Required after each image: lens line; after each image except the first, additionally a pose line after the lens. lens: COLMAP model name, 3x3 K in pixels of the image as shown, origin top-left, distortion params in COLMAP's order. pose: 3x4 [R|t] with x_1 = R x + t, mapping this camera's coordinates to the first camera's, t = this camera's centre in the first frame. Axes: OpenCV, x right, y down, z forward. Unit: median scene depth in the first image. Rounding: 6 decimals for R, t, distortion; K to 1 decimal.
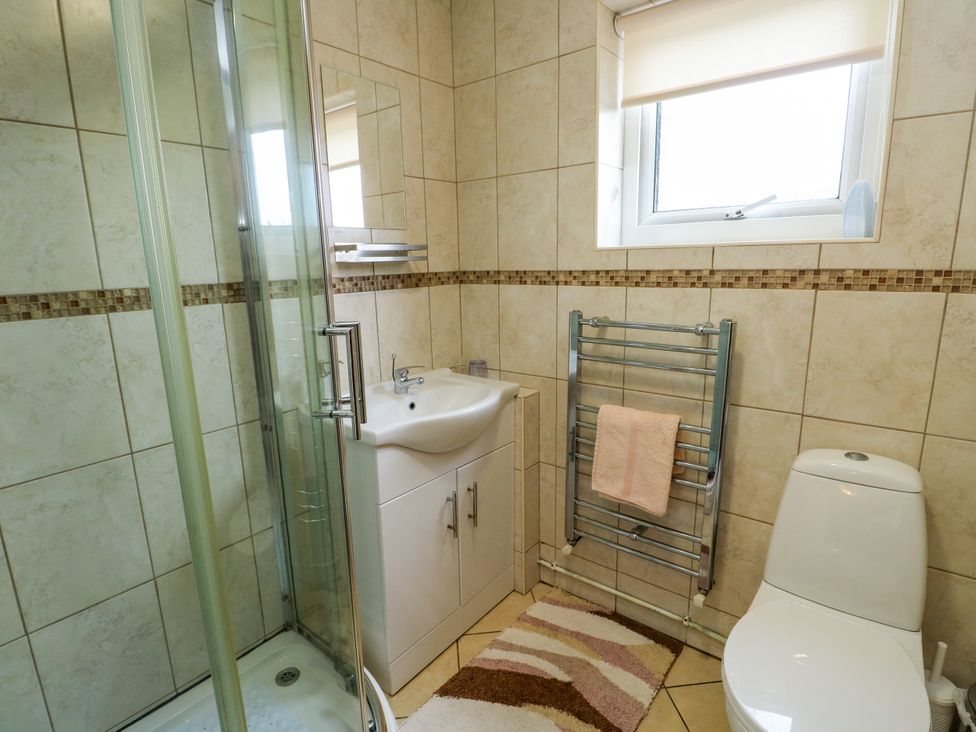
lens RADIAL K [[511.5, 0, 488.6], [0, 511.5, 366.5], [0, 0, 1]] dist [-0.000396, -0.012655]
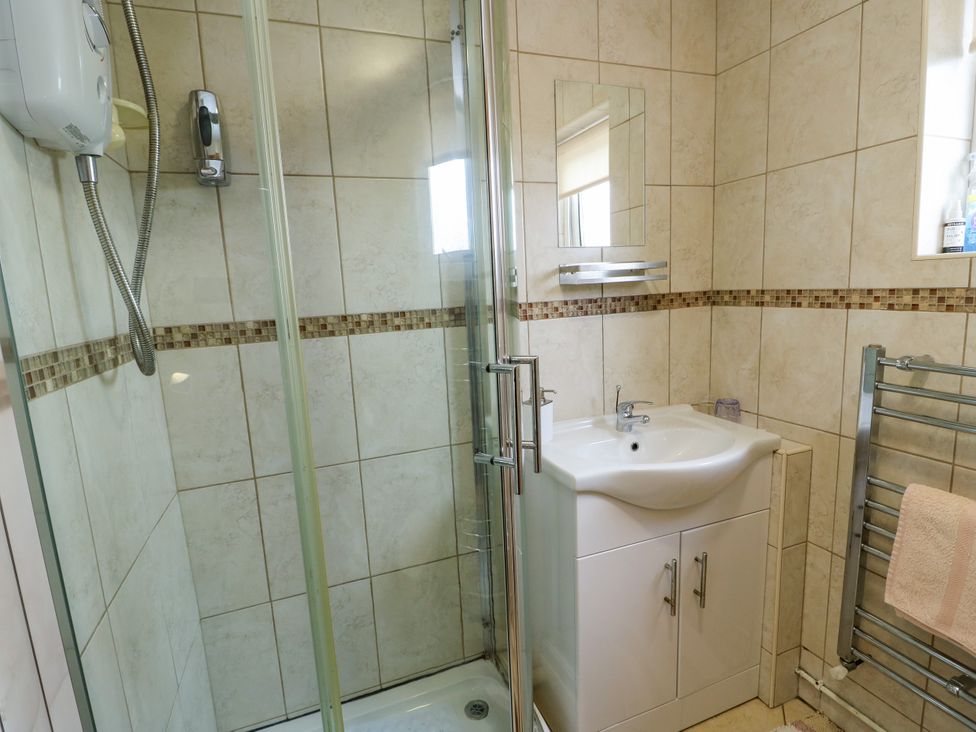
lens RADIAL K [[511.5, 0, 483.0], [0, 511.5, 366.1], [0, 0, 1]] dist [-0.000396, -0.012655]
pose [[0.861344, 0.059086, -0.504575, 0.061387], [-0.075222, 0.997099, -0.011649, -0.031270], [0.502423, 0.047989, 0.863289, 0.117116]]
